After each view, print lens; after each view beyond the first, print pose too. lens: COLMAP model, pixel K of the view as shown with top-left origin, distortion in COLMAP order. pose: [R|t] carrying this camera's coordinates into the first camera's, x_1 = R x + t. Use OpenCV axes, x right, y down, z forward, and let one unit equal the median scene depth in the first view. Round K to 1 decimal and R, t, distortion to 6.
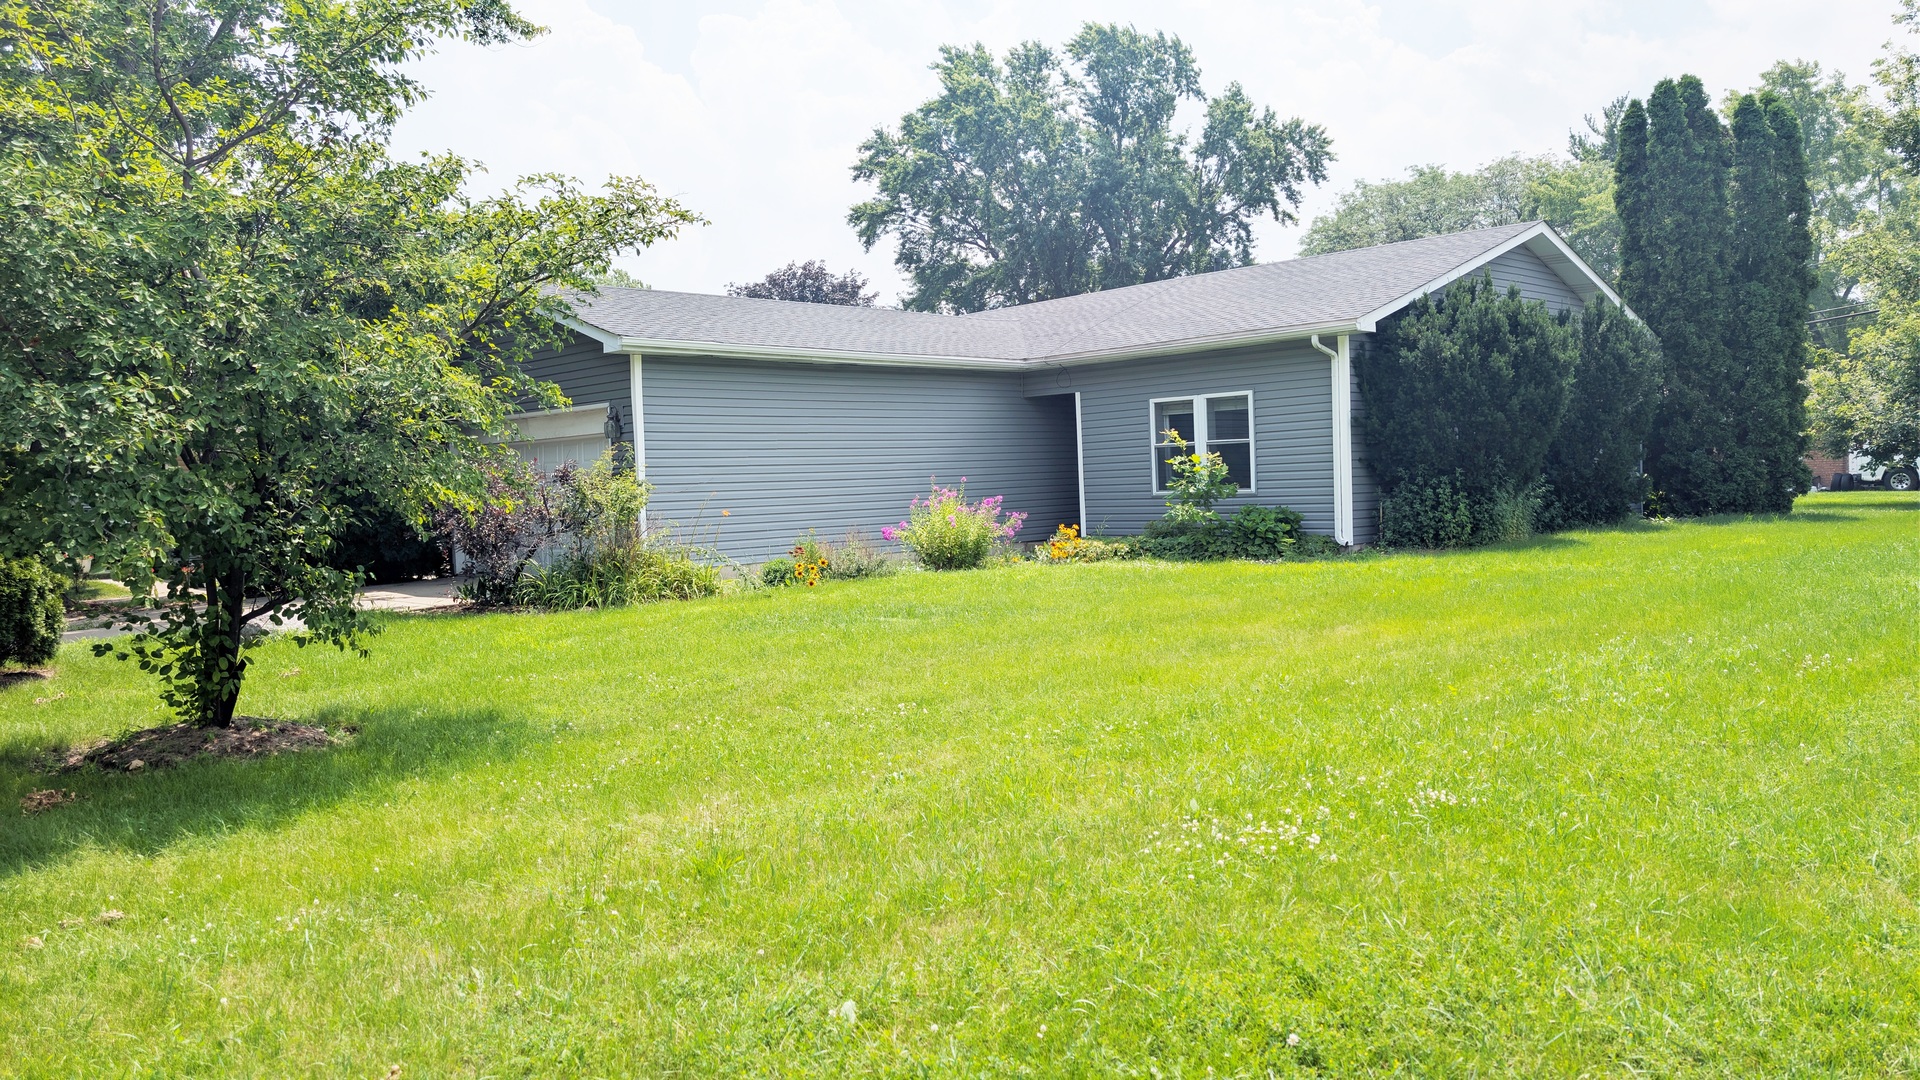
lens RADIAL K [[1329.7, 0, 960.0], [0, 1329.7, 540.0], [0, 0, 1]] dist [0.073744, -0.127369]
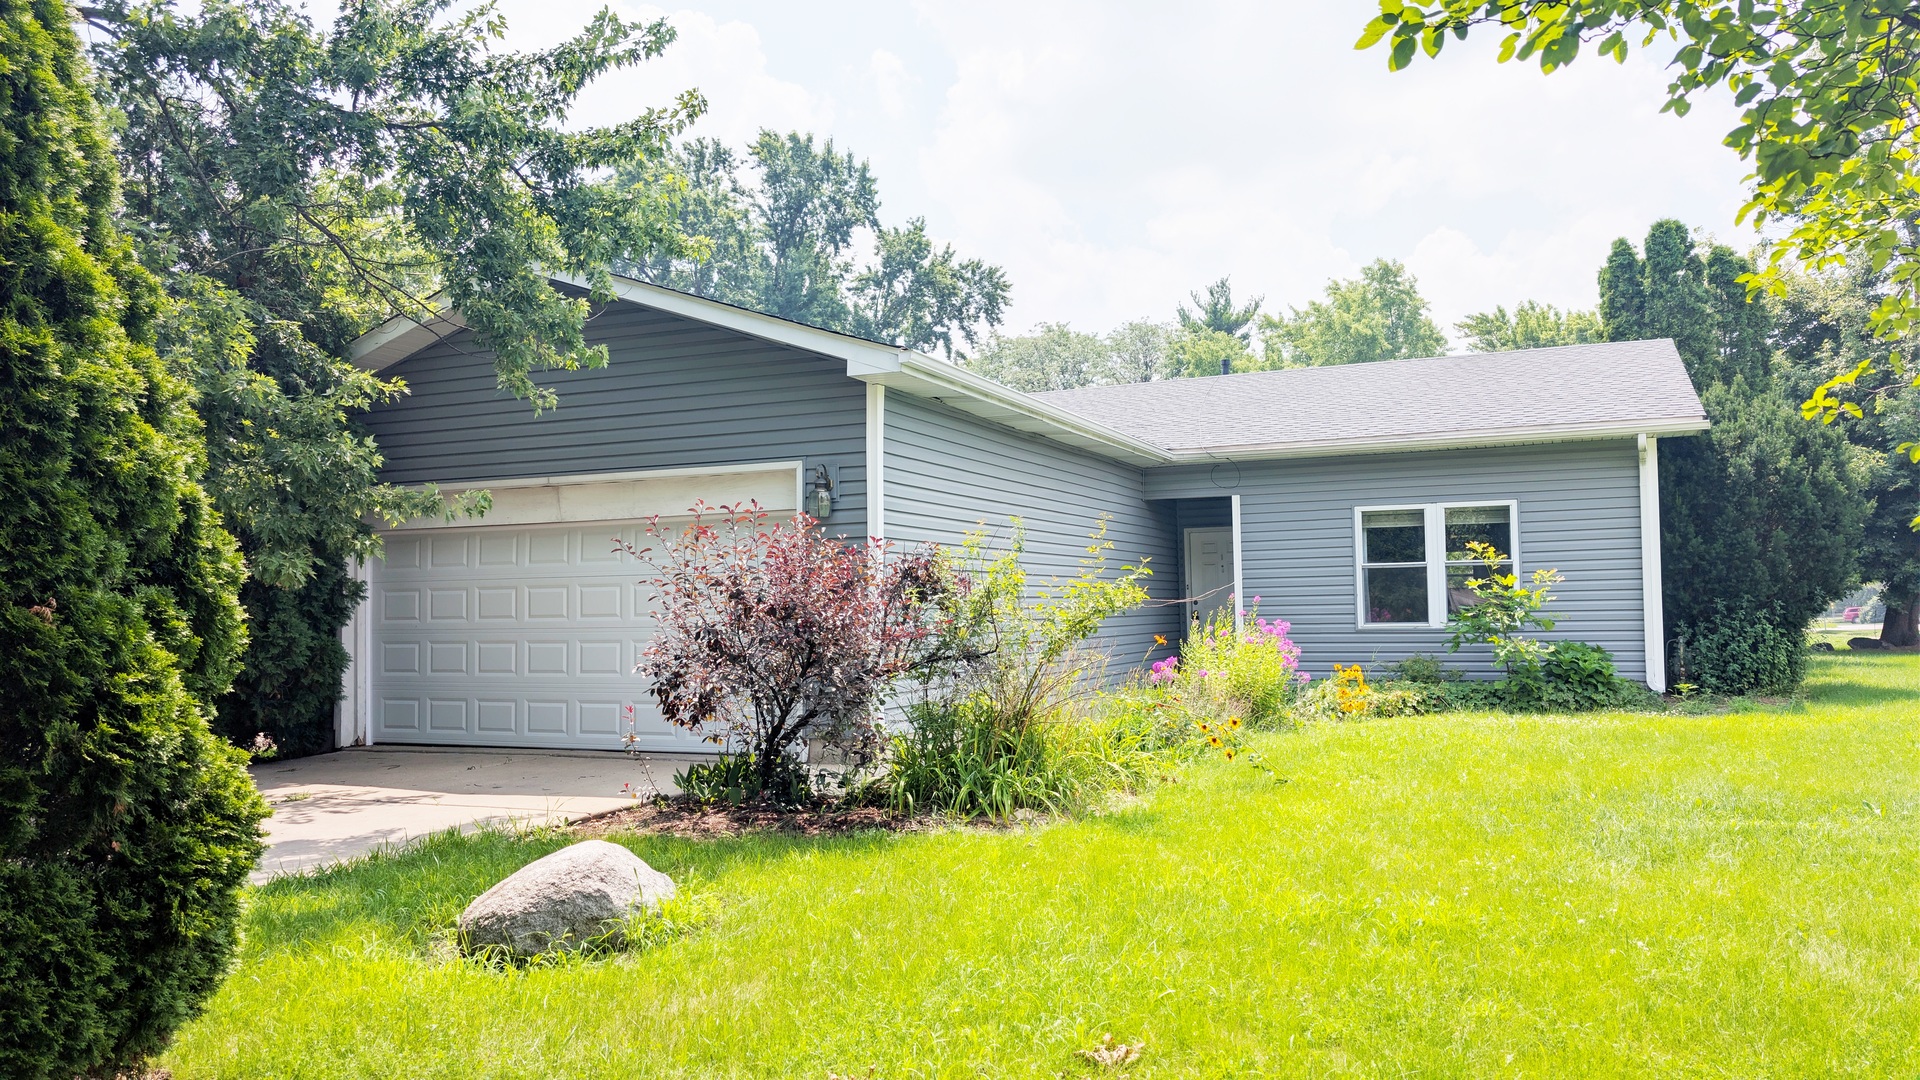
lens RADIAL K [[1329.7, 0, 960.0], [0, 1329.7, 540.0], [0, 0, 1]] dist [0.073744, -0.127369]
pose [[0.927110, 0.041437, 0.372491, -0.318659], [-0.000438, 0.993989, -0.109483, 0.000918], [-0.374788, 0.101340, 0.921555, 0.306199]]
